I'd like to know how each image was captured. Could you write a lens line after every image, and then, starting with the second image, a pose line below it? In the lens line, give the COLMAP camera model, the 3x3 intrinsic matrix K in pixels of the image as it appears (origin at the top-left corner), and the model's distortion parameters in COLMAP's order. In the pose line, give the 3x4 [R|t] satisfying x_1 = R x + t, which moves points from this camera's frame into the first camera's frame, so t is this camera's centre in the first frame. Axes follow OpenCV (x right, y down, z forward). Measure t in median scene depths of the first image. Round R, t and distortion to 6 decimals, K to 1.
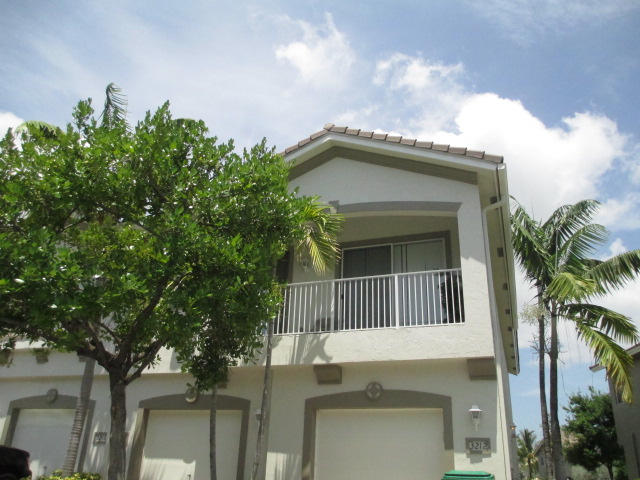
lens RADIAL K [[527.3, 0, 321.8], [0, 527.3, 237.8], [0, 0, 1]] dist [-0.047909, -0.016231]
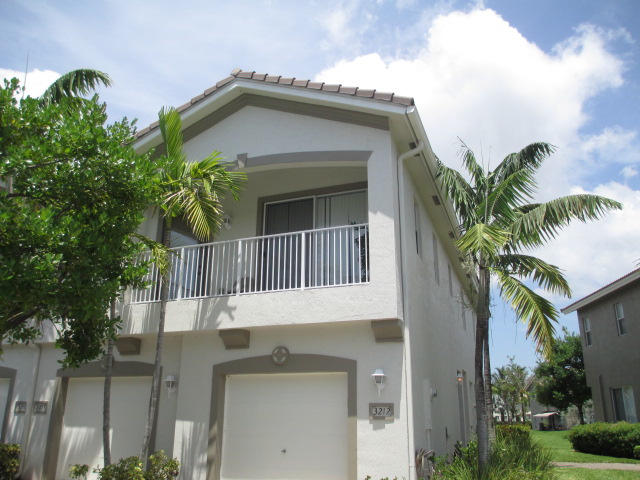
lens RADIAL K [[527.3, 0, 318.0], [0, 527.3, 238.4], [0, 0, 1]] dist [-0.047909, -0.016231]
pose [[0.999155, -0.038580, -0.014138, 0.180785], [0.039879, 0.993411, 0.107446, -0.018133], [0.009900, -0.107919, 0.994110, 0.071432]]
